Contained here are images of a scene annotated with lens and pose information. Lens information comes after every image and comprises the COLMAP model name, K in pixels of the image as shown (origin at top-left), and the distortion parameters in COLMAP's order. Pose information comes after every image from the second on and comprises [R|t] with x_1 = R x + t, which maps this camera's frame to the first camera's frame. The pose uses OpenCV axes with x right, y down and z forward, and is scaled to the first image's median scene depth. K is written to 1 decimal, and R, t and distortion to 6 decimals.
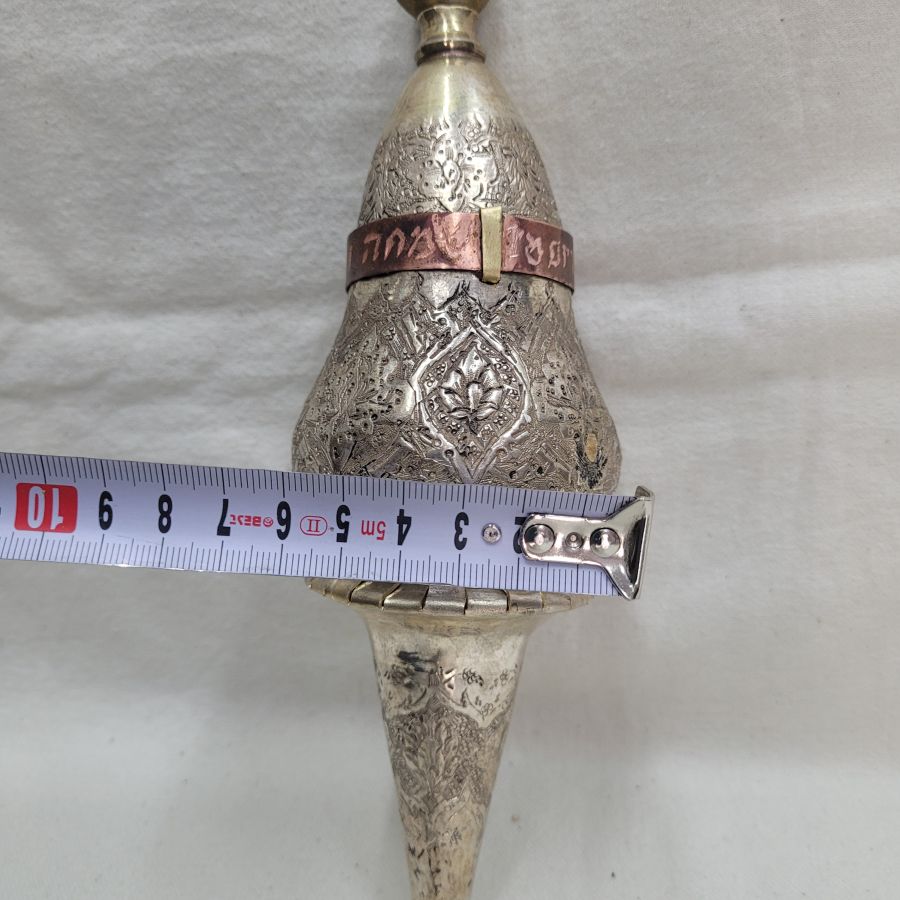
lens RADIAL K [[937.9, 0, 449.1], [0, 937.9, 449.4], [0, 0, 1]] dist [-0.065254, 0.000000]
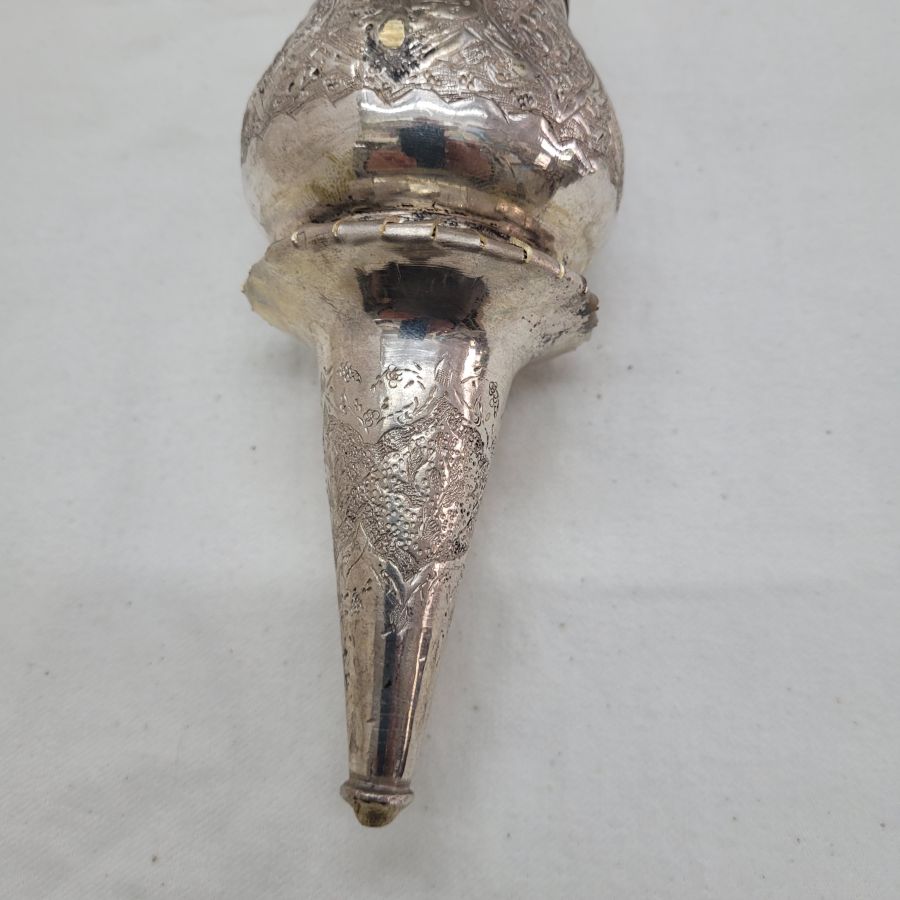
lens RADIAL K [[937.9, 0, 455.0], [0, 937.9, 446.9], [0, 0, 1]] dist [-0.065254, 0.000000]
pose [[0.580575, -0.166679, -0.796963, 0.750474], [-0.080895, 0.962170, -0.260162, 0.535798], [0.810178, 0.215514, 0.545129, 0.681917]]
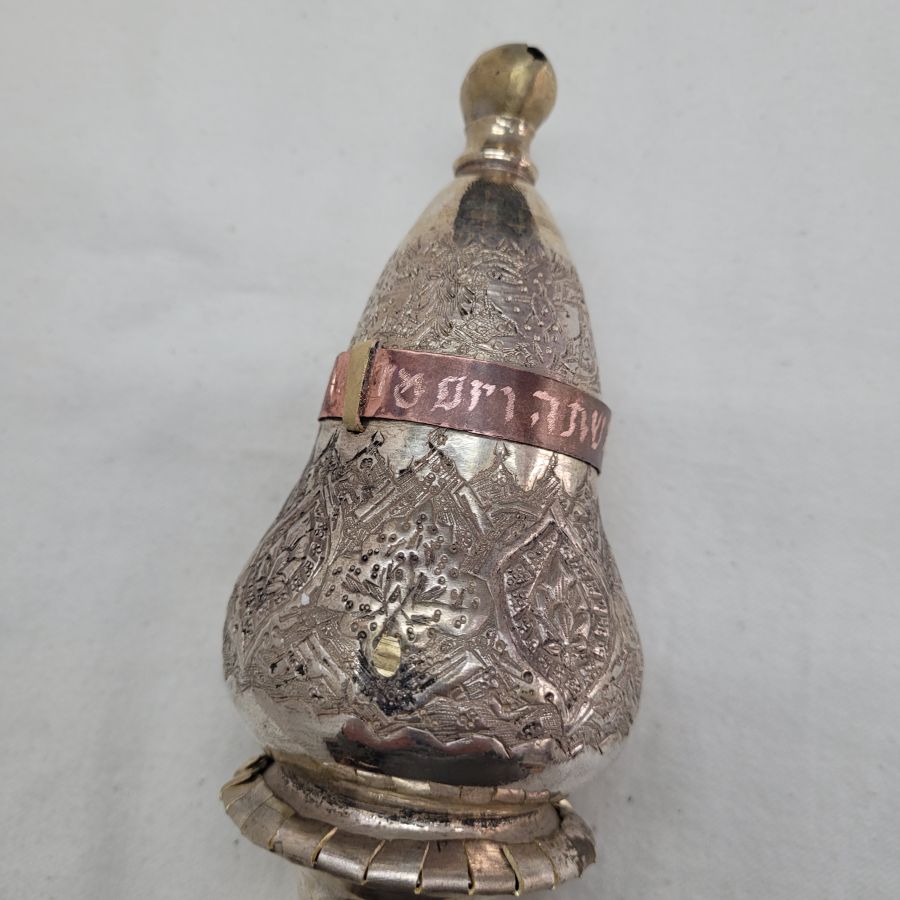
lens RADIAL K [[937.9, 0, 445.5], [0, 937.9, 448.5], [0, 0, 1]] dist [-0.065254, 0.000000]
pose [[0.564110, -0.010949, -0.825627, 0.754068], [-0.155342, 0.980650, -0.119143, -0.078450], [0.810955, 0.195464, 0.551494, 0.611805]]
